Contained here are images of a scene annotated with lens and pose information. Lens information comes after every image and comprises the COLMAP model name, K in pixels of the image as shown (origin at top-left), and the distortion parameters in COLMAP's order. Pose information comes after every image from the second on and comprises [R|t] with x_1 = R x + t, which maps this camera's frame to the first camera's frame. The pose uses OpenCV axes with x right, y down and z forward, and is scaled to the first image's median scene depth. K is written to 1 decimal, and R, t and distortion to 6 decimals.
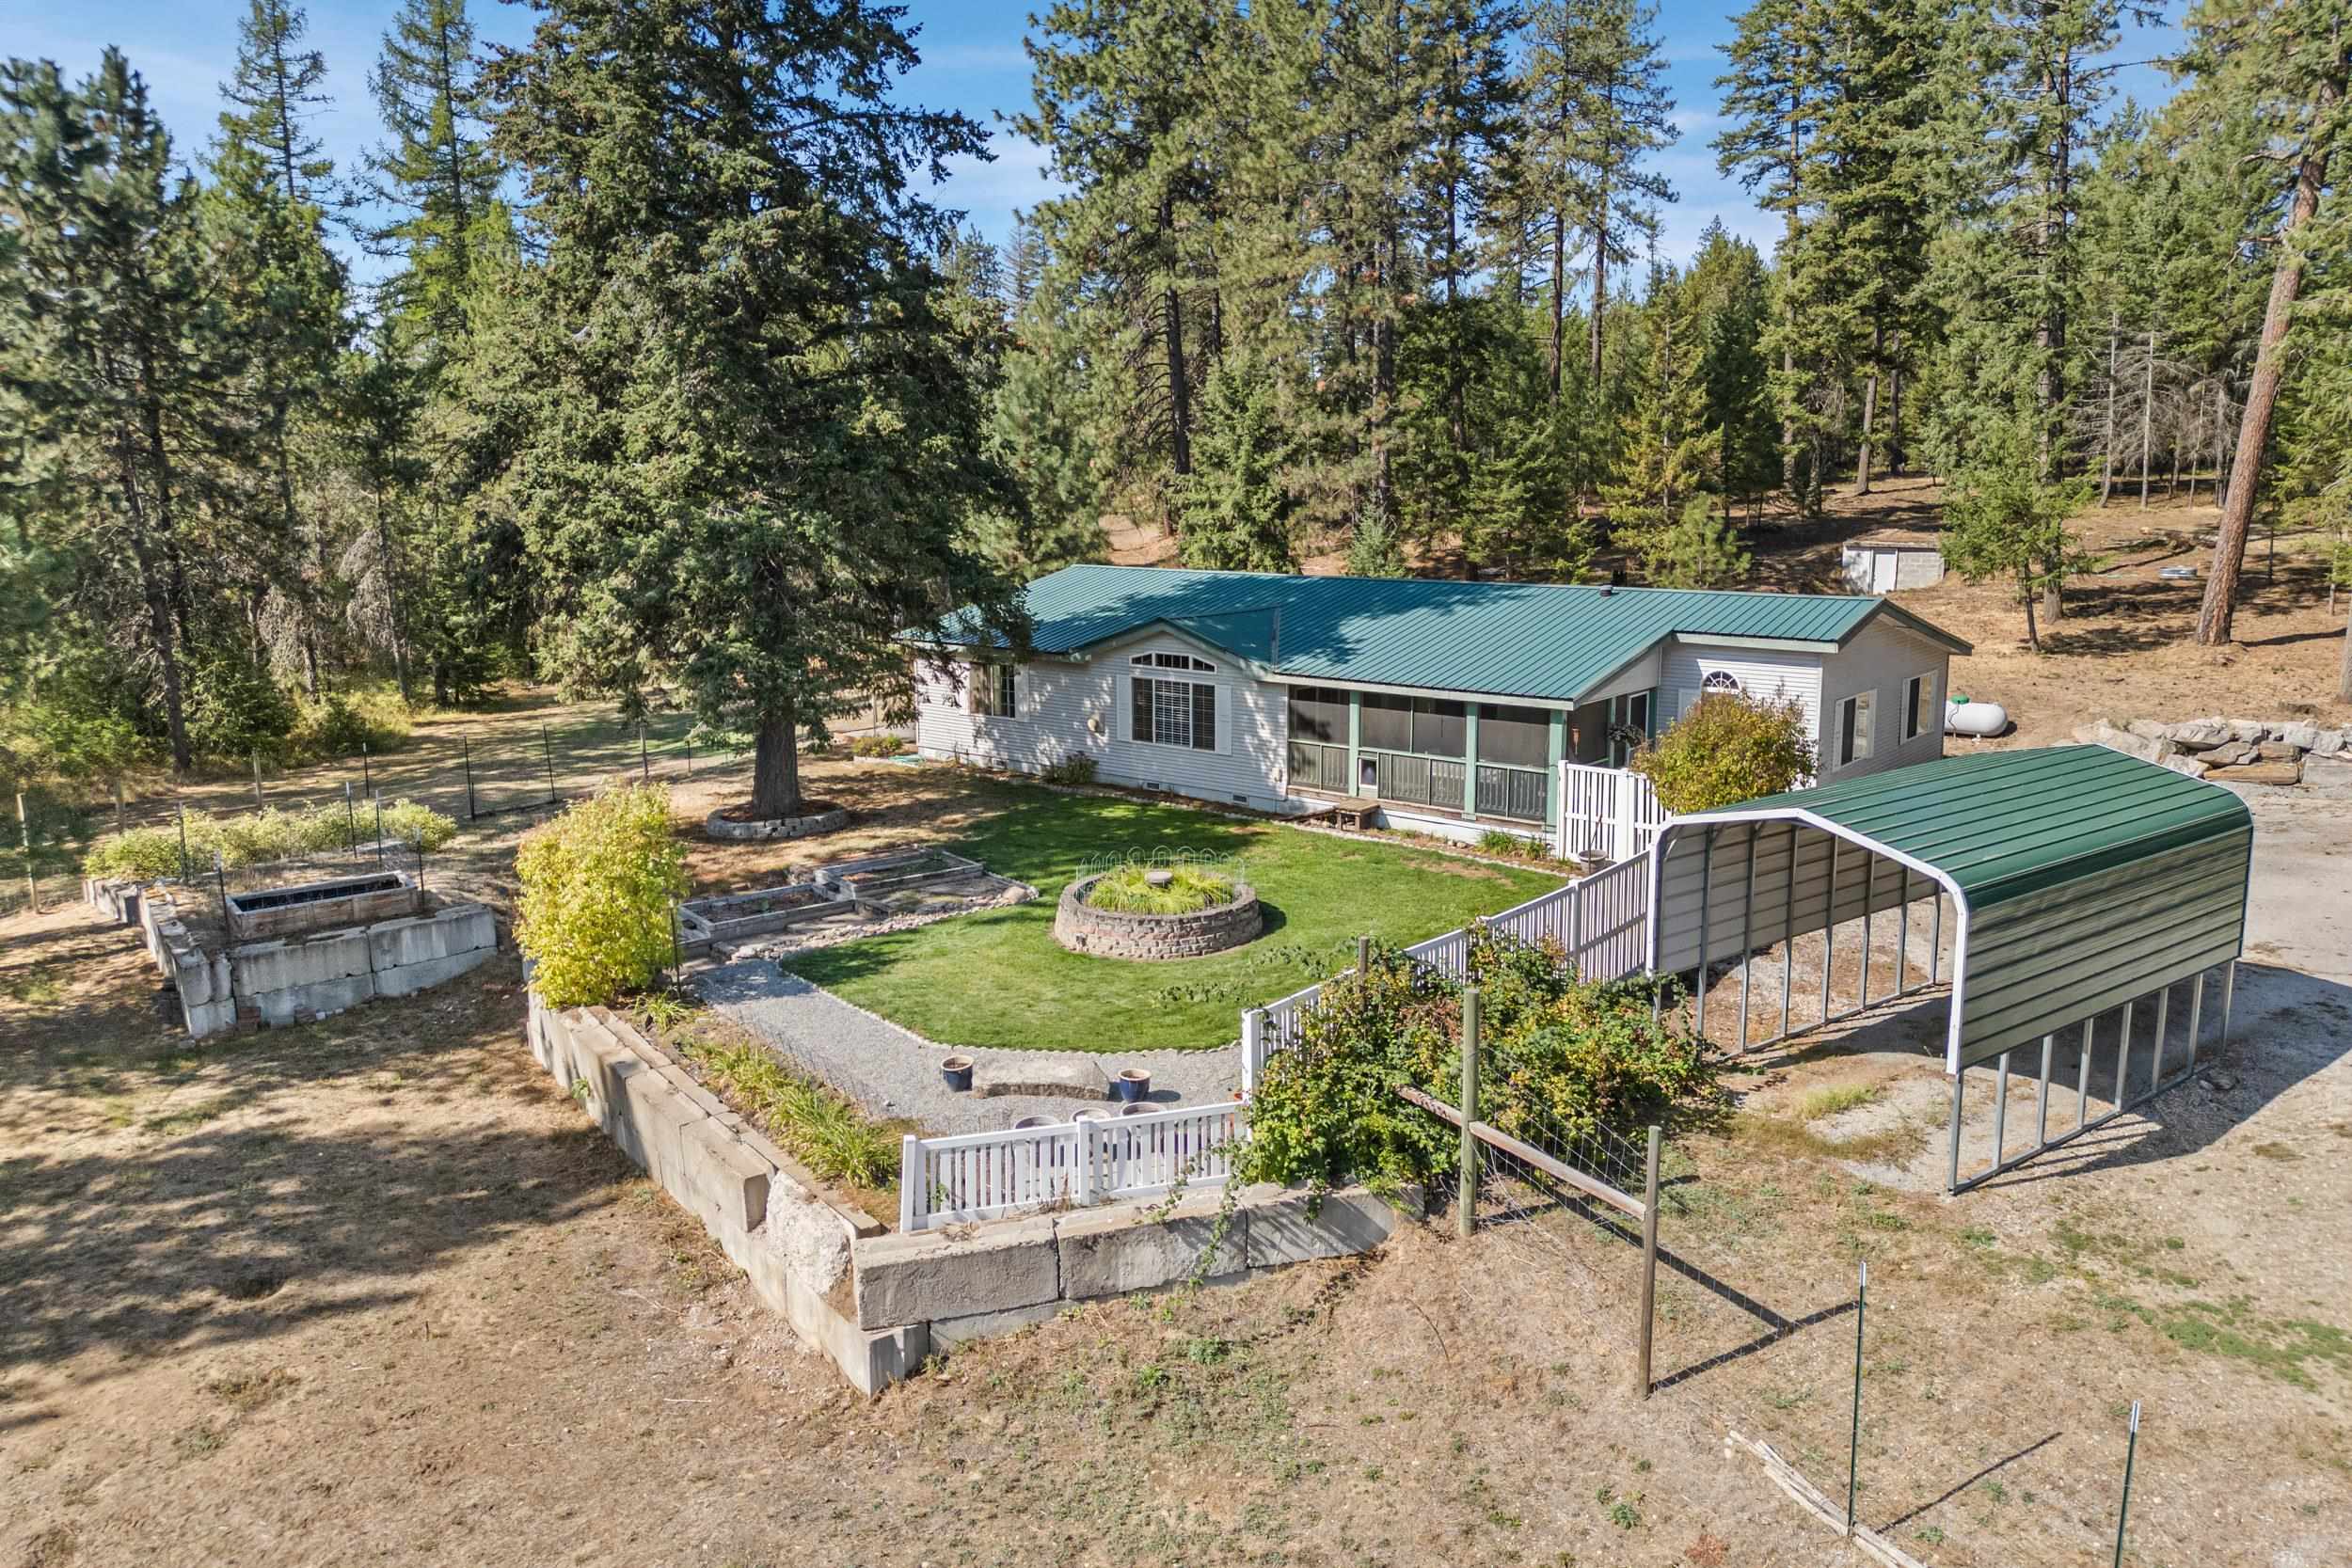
lens RADIAL K [[1592.0, 0, 1176.0], [0, 1592.0, 784.0], [0, 0, 1]] dist [0.039158, -0.036839]
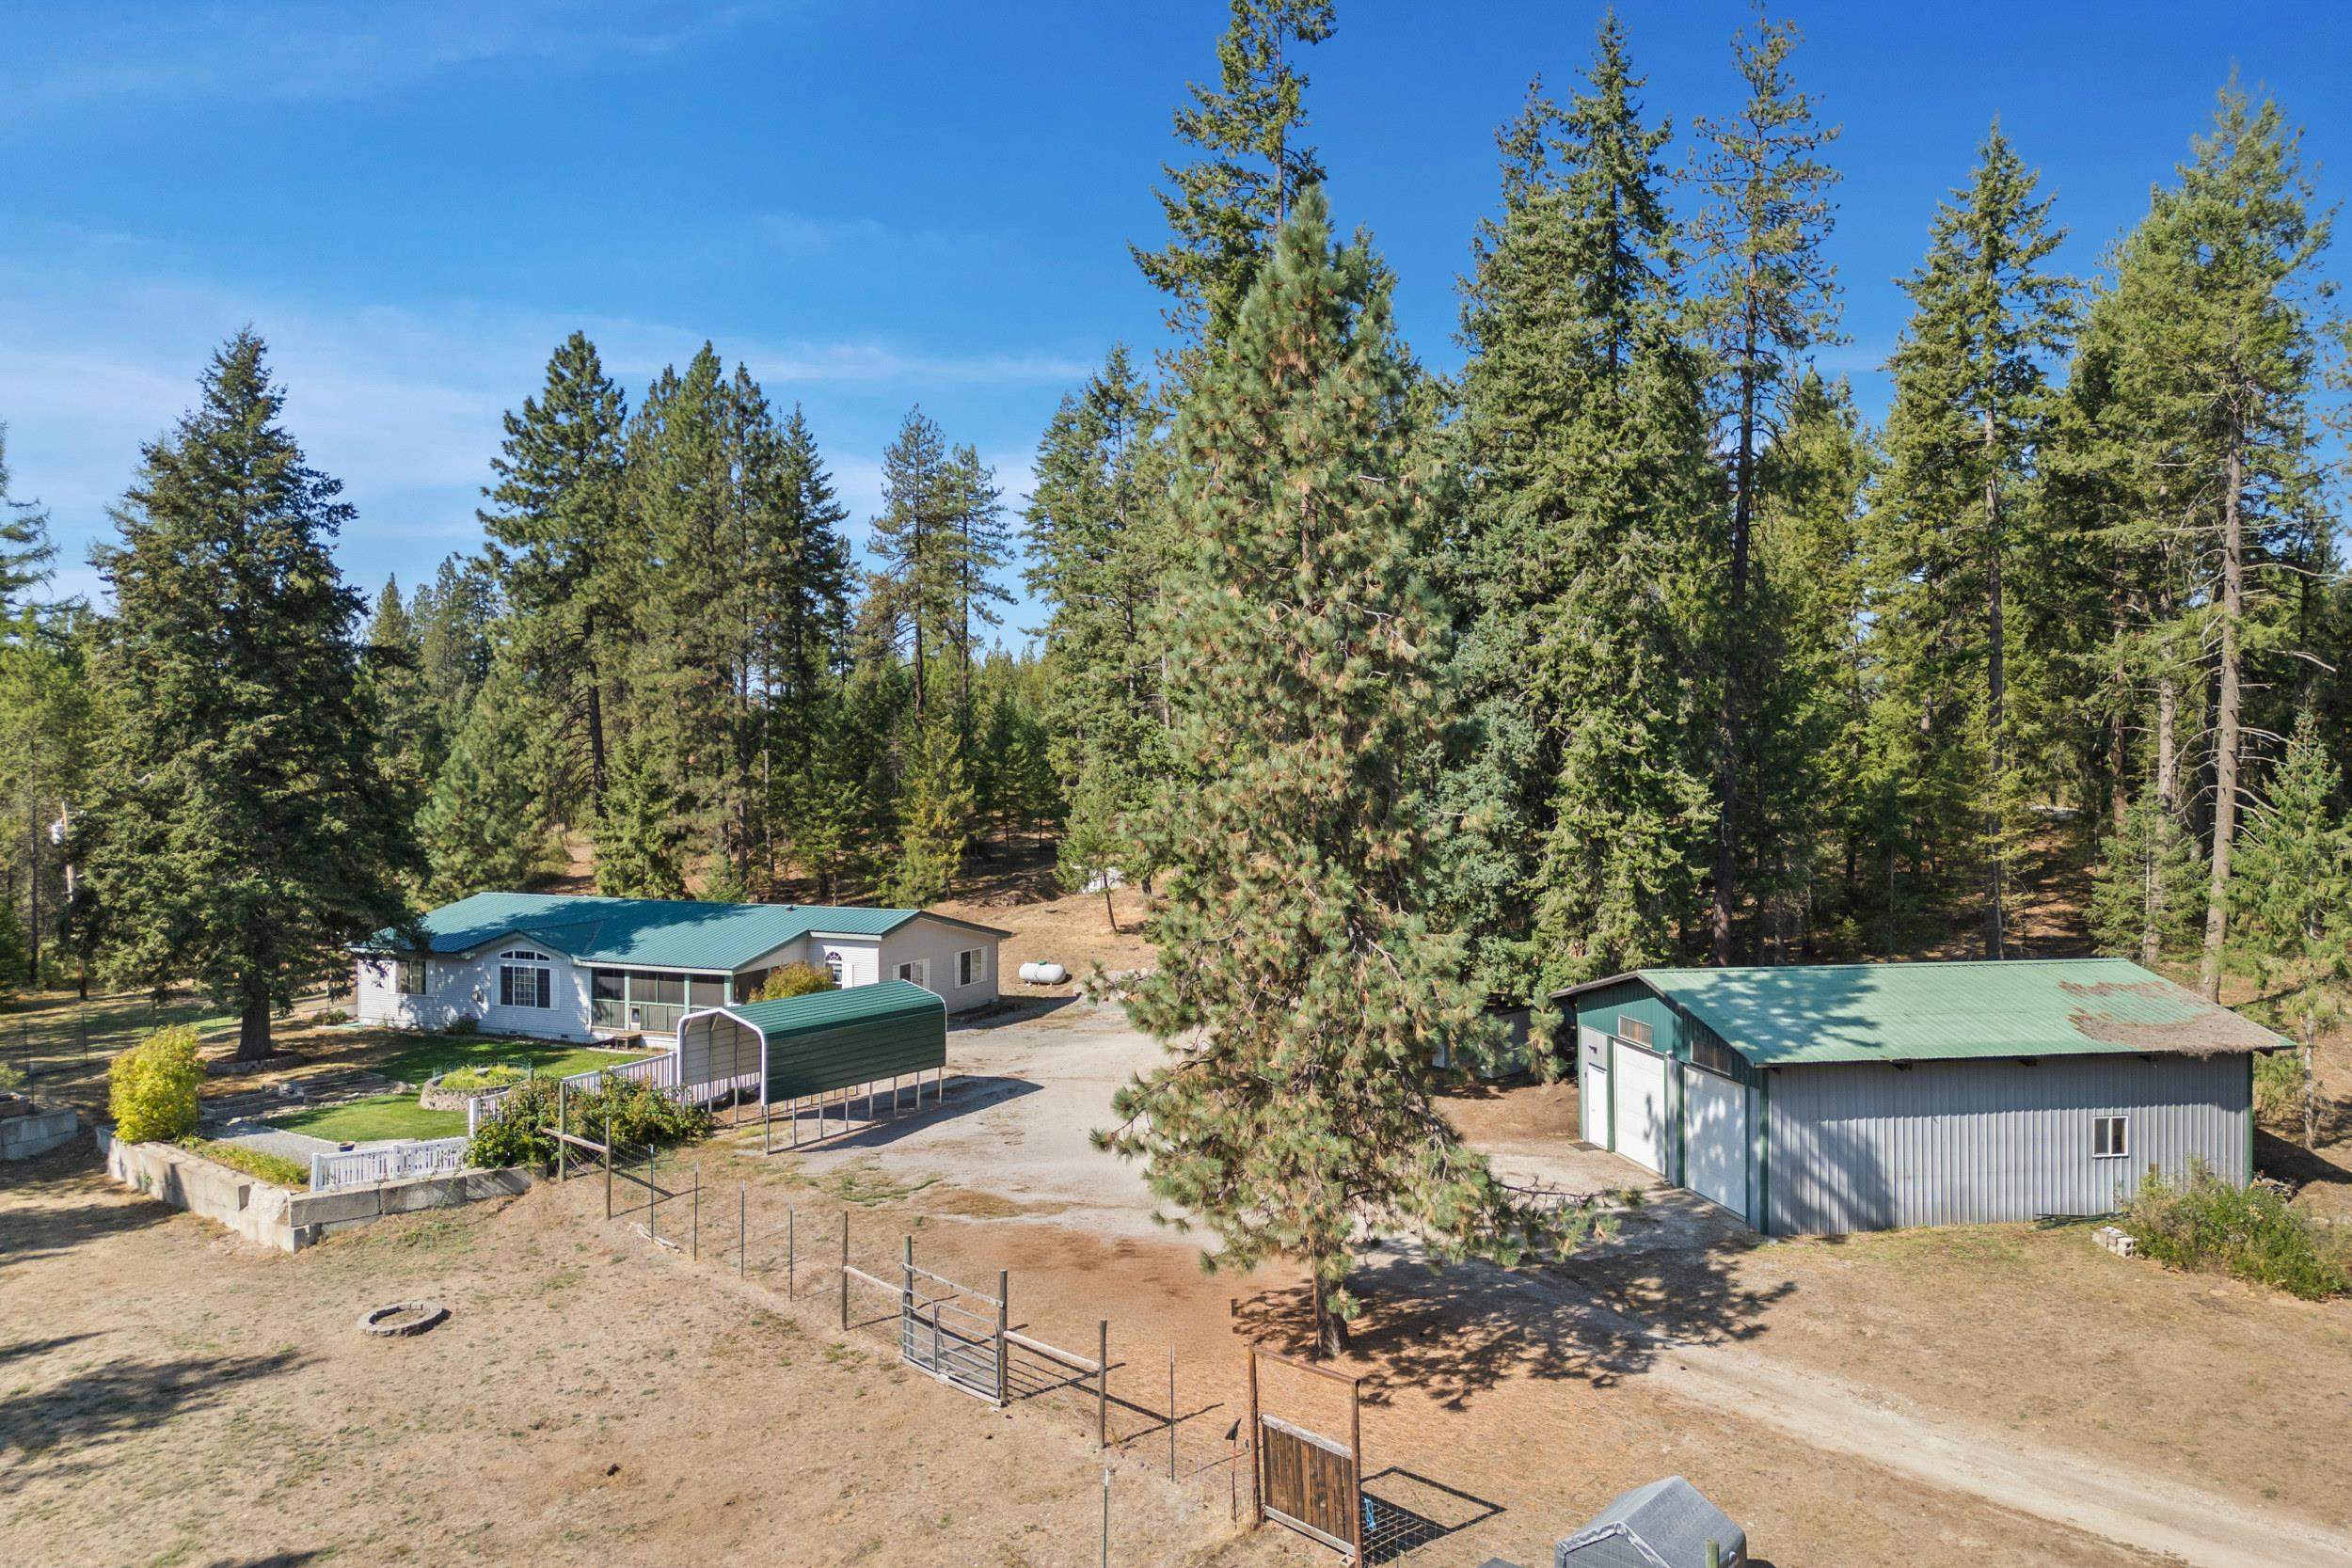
lens RADIAL K [[1592.0, 0, 1176.0], [0, 1592.0, 784.0], [0, 0, 1]] dist [0.039158, -0.036839]
pose [[0.960758, -0.001152, 0.277386, 0.204943], [0.049888, 0.984403, -0.168704, 0.068729], [-0.272866, 0.175922, 0.945831, -0.881380]]
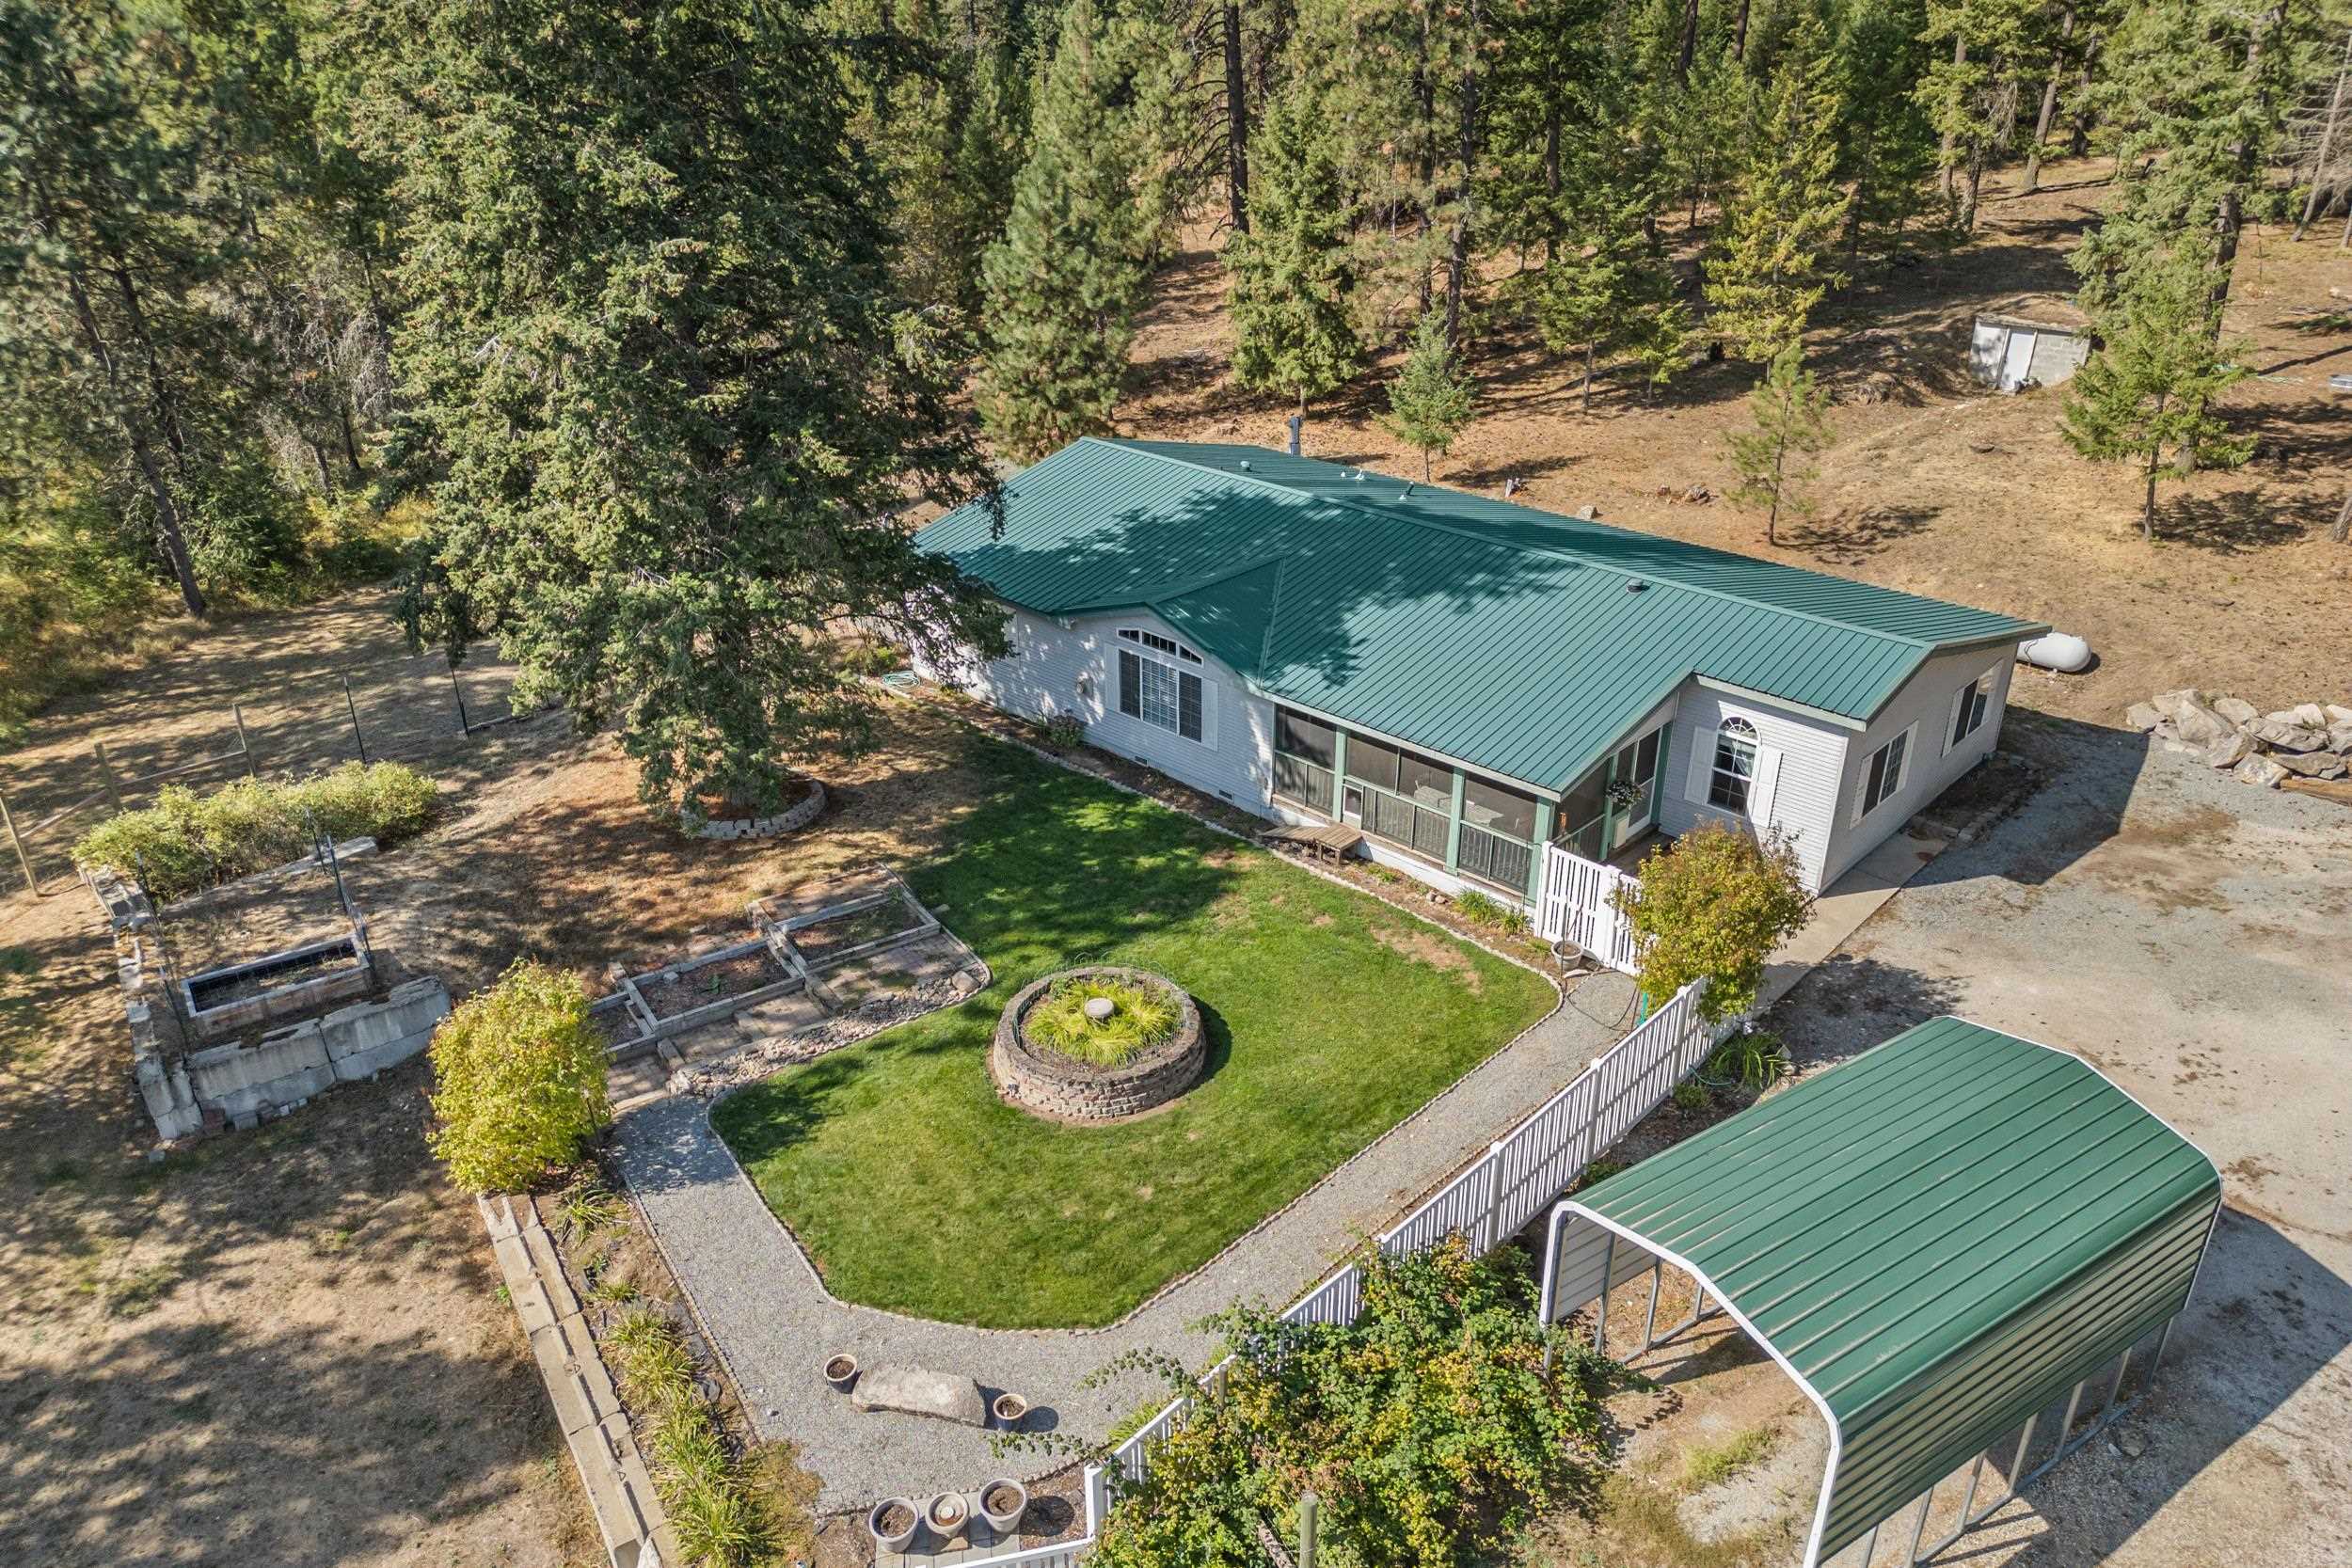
lens RADIAL K [[1601.0, 0, 1178.8], [0, 1601.0, 806.2], [0, 0, 1]] dist [0.039777, -0.036594]
pose [[0.997777, 0.033938, -0.057353, 0.072060], [-0.016727, 0.960601, 0.277429, -0.267632], [0.064509, -0.275853, 0.959033, 0.077626]]
